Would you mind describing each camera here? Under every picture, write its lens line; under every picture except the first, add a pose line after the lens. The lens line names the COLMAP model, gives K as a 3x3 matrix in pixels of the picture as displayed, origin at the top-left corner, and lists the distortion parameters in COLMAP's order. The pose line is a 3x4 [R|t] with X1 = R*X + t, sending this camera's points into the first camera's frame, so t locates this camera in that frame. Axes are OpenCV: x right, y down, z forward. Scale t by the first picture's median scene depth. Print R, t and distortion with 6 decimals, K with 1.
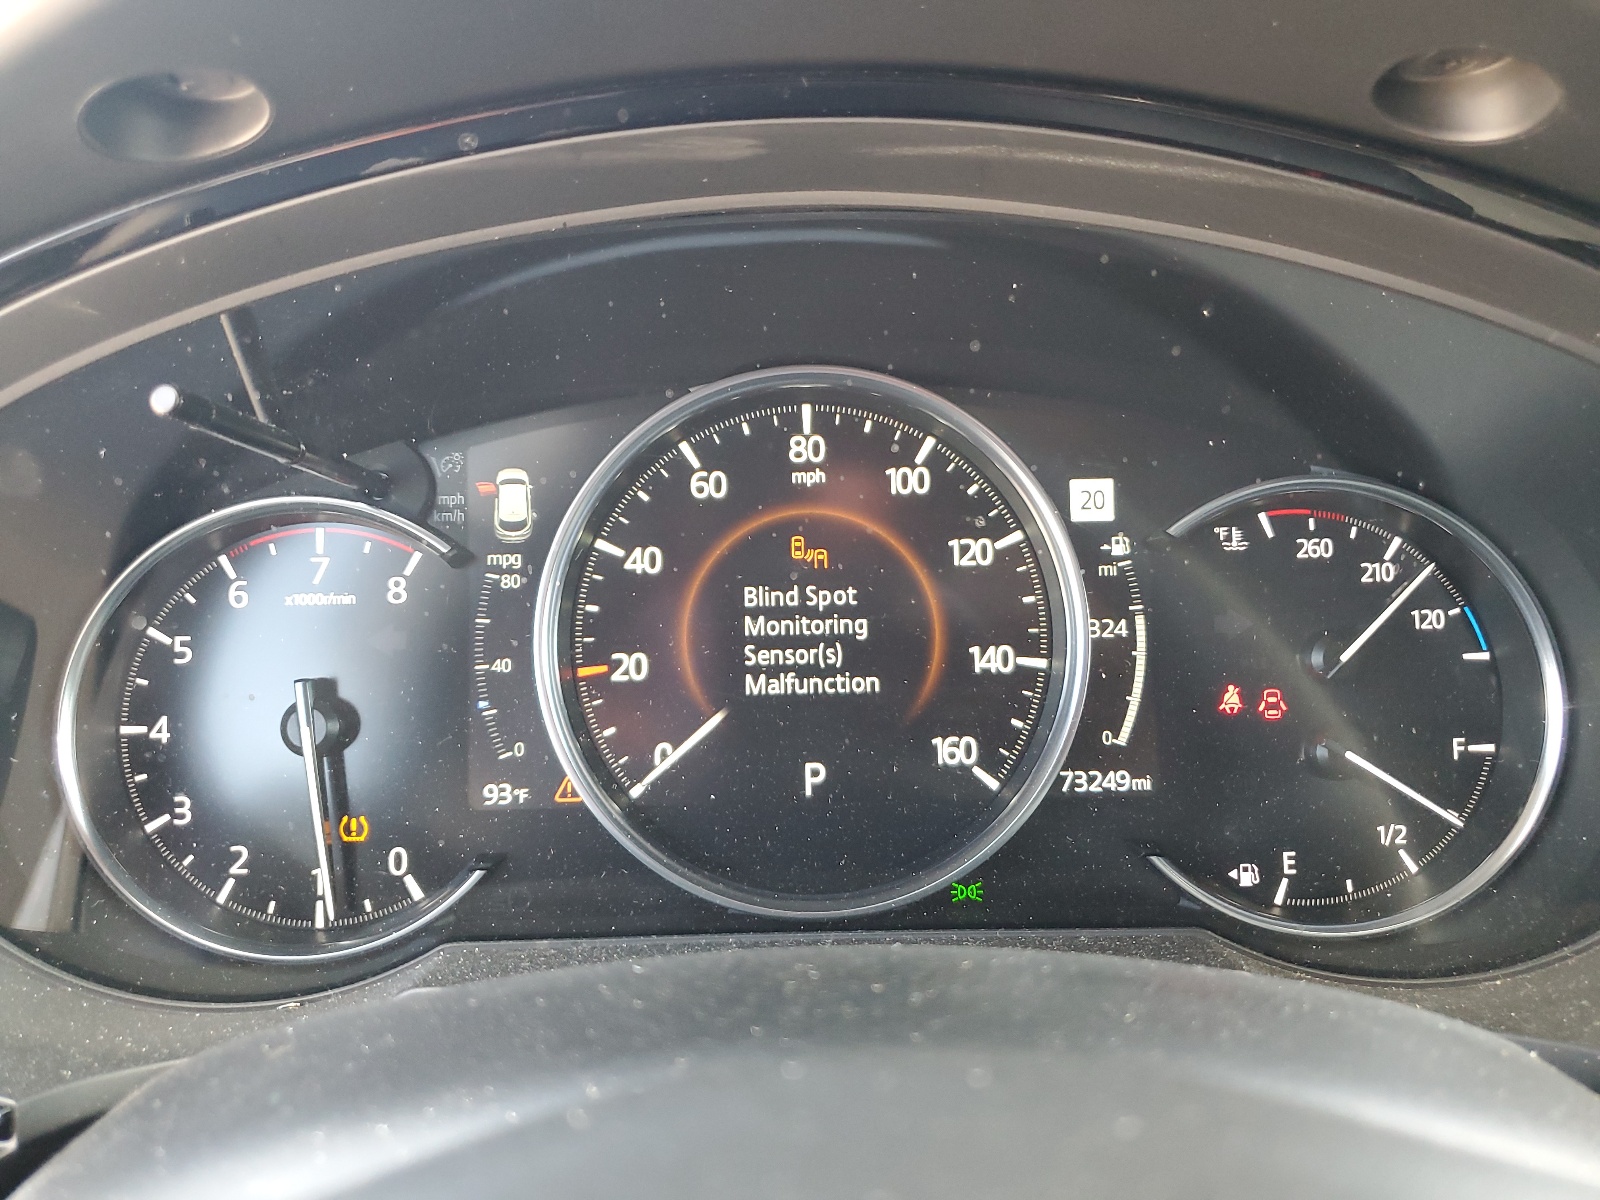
lens RADIAL K [[1231.0, 0, 798.1], [0, 1231.0, 599.3], [0, 0, 1]] dist [-0.005191, -0.000673]
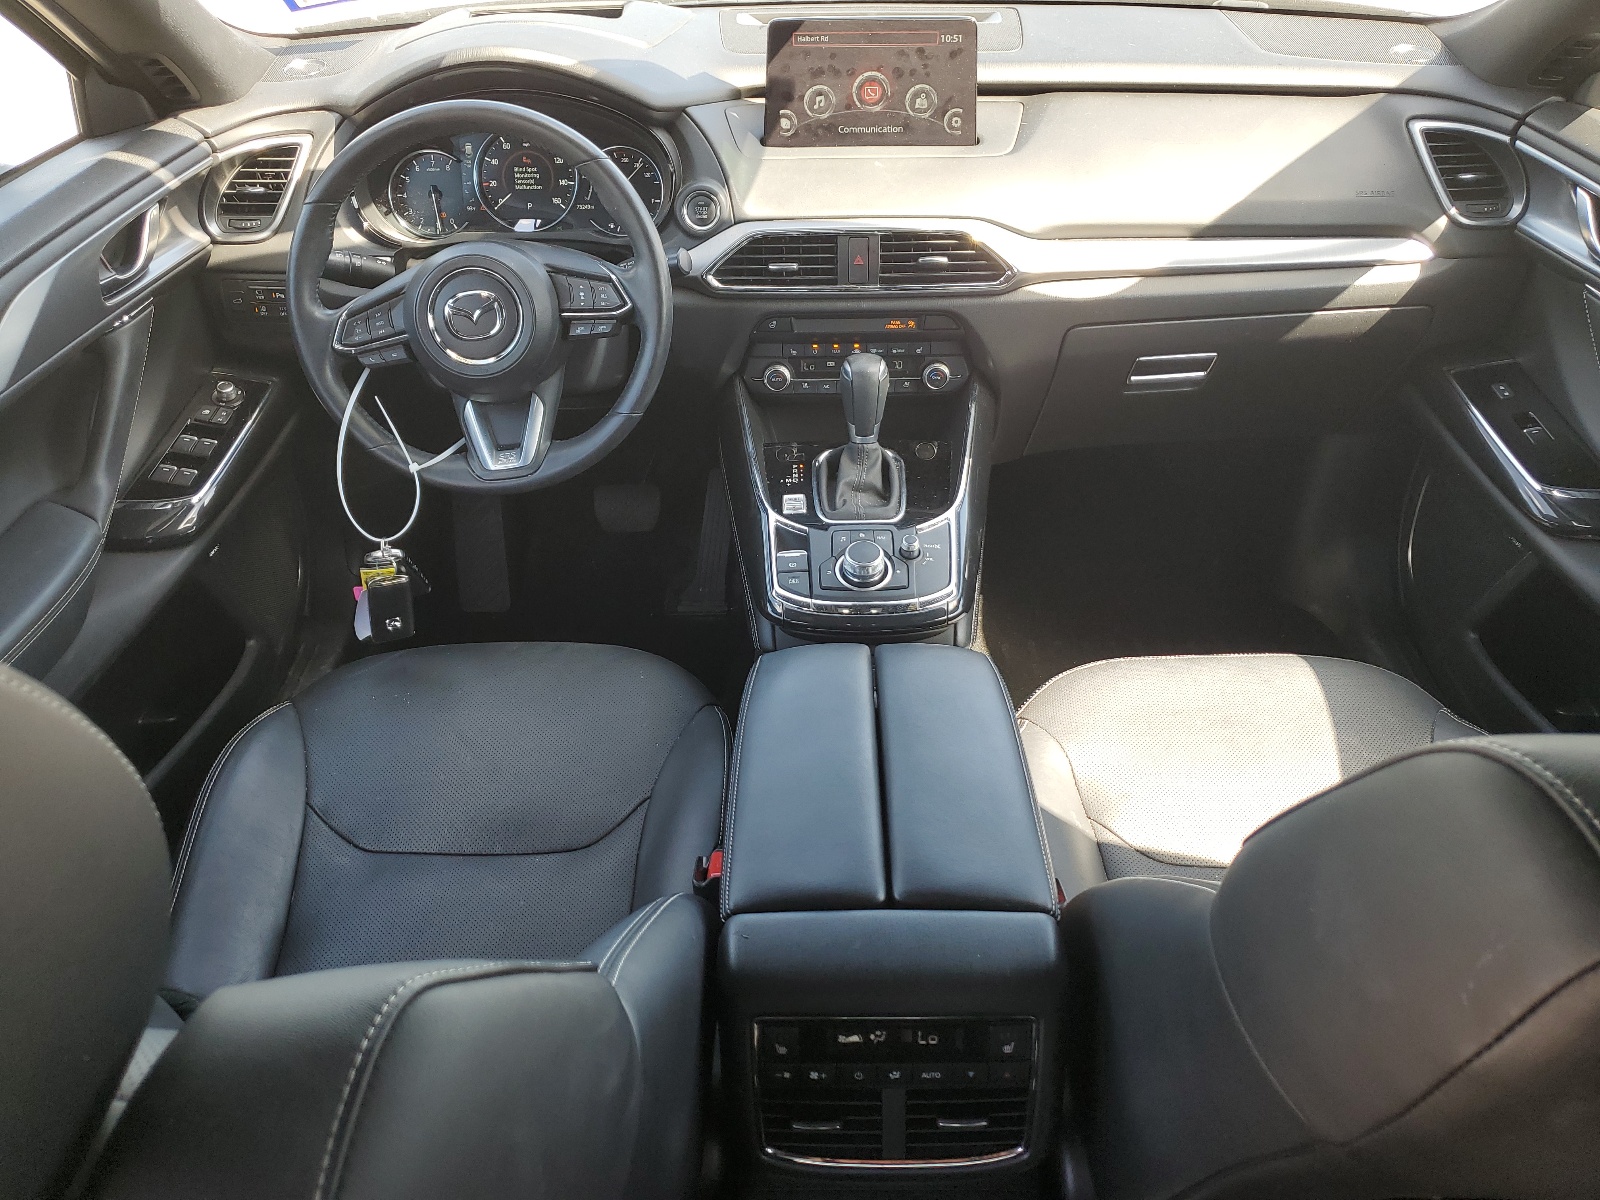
lens RADIAL K [[1231.0, 0, 800.2], [0, 1231.0, 596.3], [0, 0, 1]] dist [-0.005191, -0.000673]
pose [[0.998452, 0.020868, -0.051558, 1.453804], [-0.004450, 0.953949, 0.299936, 0.153897], [0.055443, -0.299242, 0.952565, -4.370611]]
